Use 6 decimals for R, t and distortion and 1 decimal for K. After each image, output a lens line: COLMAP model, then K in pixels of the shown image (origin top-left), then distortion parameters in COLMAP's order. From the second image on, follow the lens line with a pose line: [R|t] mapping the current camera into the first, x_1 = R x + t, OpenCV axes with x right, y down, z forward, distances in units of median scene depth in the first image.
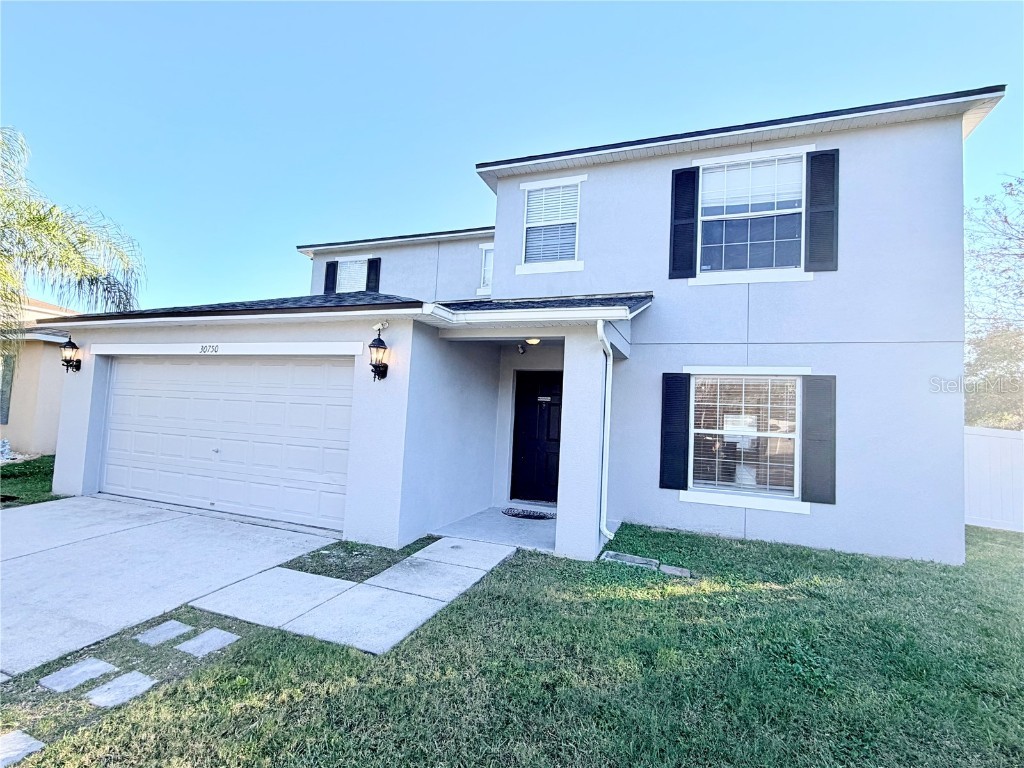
lens RADIAL K [[500.4, 0, 509.9], [0, 500.4, 387.7], [0, 0, 1]] dist [0.001856, 0.000258]
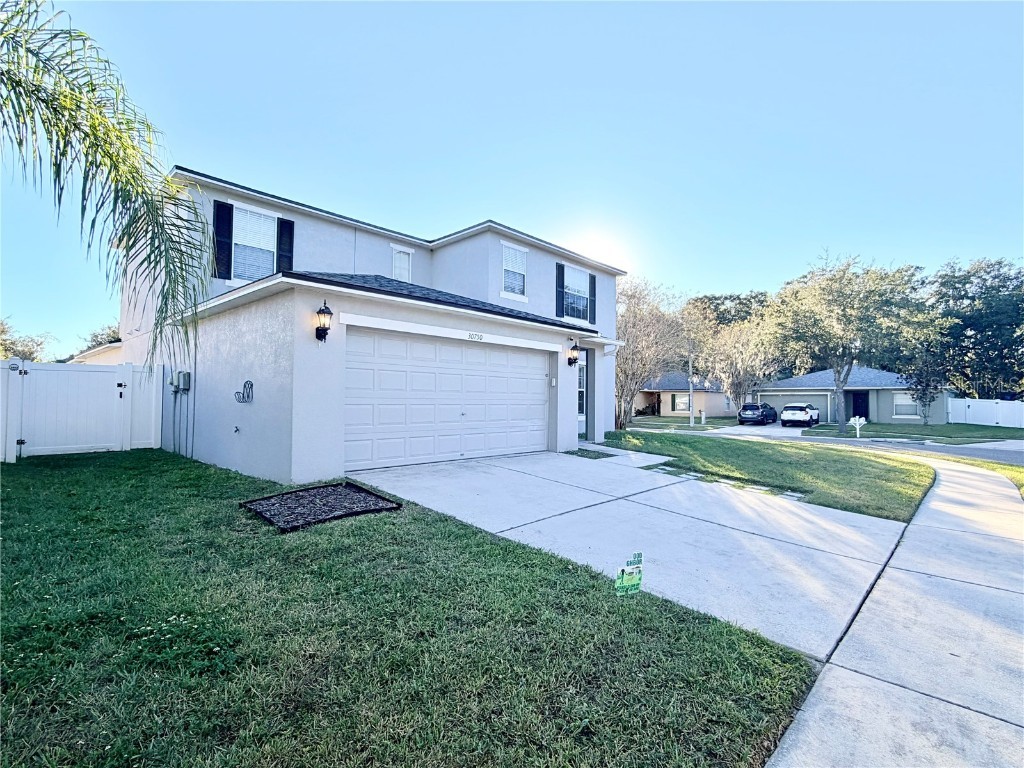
lens RADIAL K [[500.4, 0, 509.9], [0, 500.4, 387.7], [0, 0, 1]] dist [0.001856, 0.000258]
pose [[0.369863, -0.023905, 0.928779, -1.823888], [-0.048704, 0.997796, 0.045077, -0.006907], [-0.927809, -0.061908, 0.367883, 0.430105]]
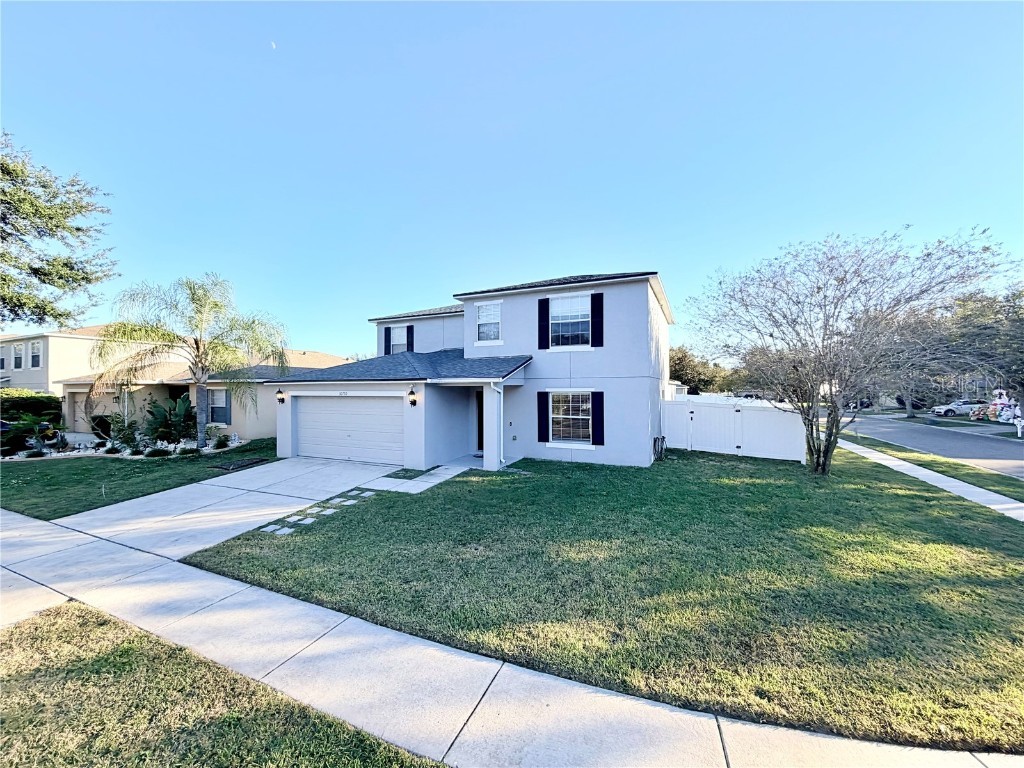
lens RADIAL K [[405.5, 0, 507.3], [0, 405.5, 385.5], [0, 0, 1]] dist [0.001958, 0.000232]
pose [[0.996649, -0.057015, -0.058653, 0.296956], [0.060132, 0.996791, 0.052829, -0.173451], [0.055453, -0.056179, 0.996880, -0.891608]]
